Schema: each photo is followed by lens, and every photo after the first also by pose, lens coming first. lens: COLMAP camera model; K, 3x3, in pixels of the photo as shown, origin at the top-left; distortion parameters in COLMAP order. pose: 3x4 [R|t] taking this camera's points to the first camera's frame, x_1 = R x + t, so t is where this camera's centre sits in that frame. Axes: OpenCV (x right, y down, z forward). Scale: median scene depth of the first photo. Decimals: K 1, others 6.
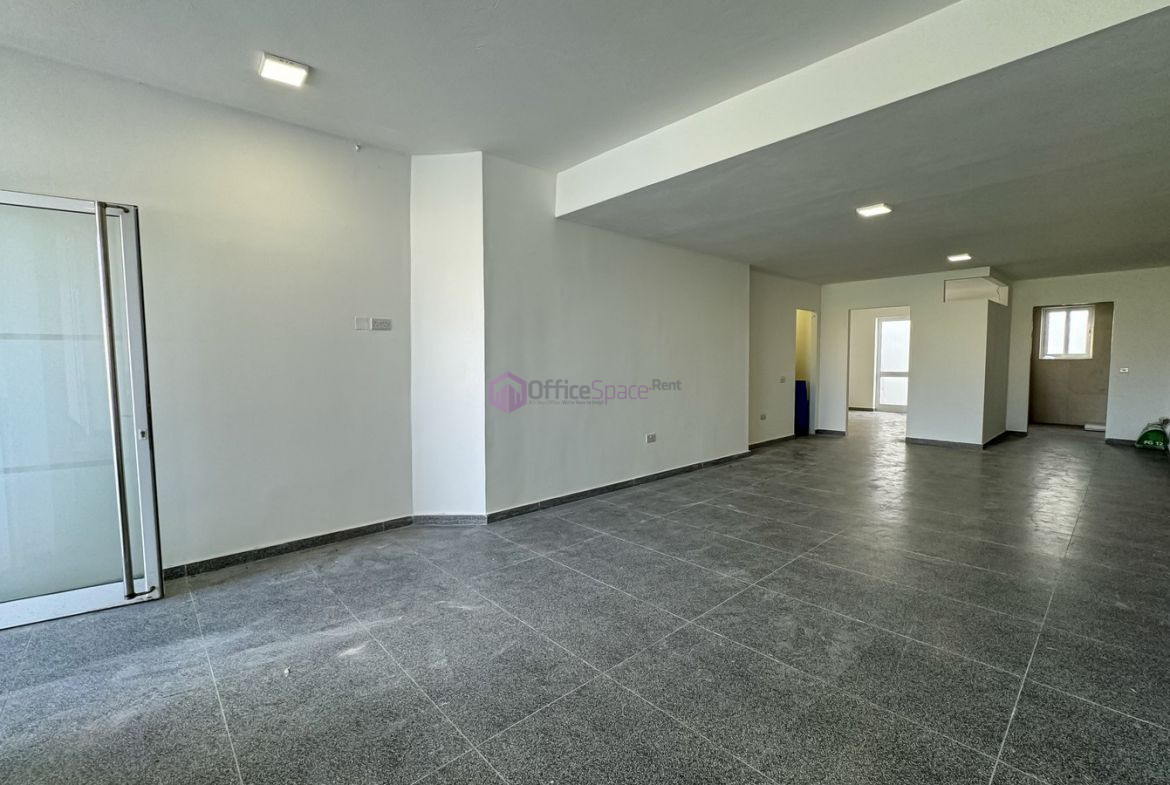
lens RADIAL K [[510.1, 0, 587.8], [0, 510.1, 394.0], [0, 0, 1]] dist [-0.040486, 0.022975]
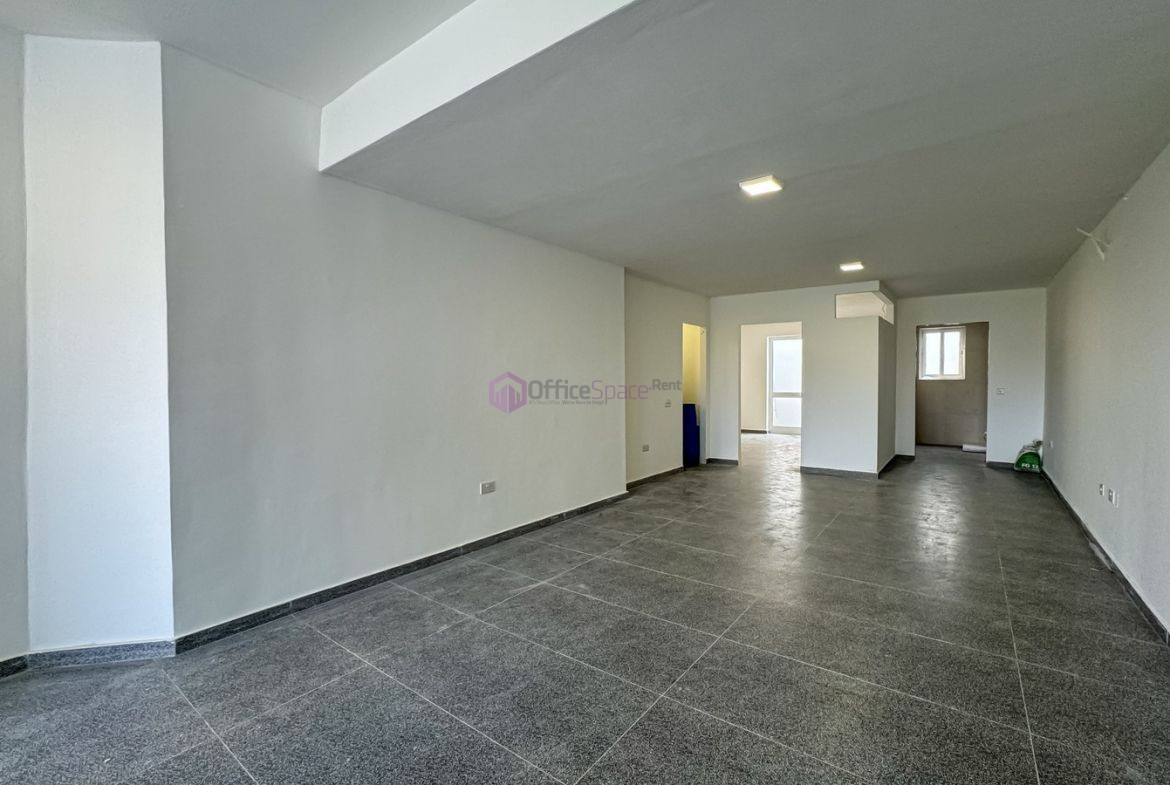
lens RADIAL K [[510.1, 0, 587.8], [0, 510.1, 394.0], [0, 0, 1]] dist [-0.040486, 0.022975]
pose [[0.984490, -0.004060, 0.175394, 0.110861], [0.010596, 0.999283, -0.036343, -0.016730], [-0.175120, 0.037637, 0.983827, 0.193013]]
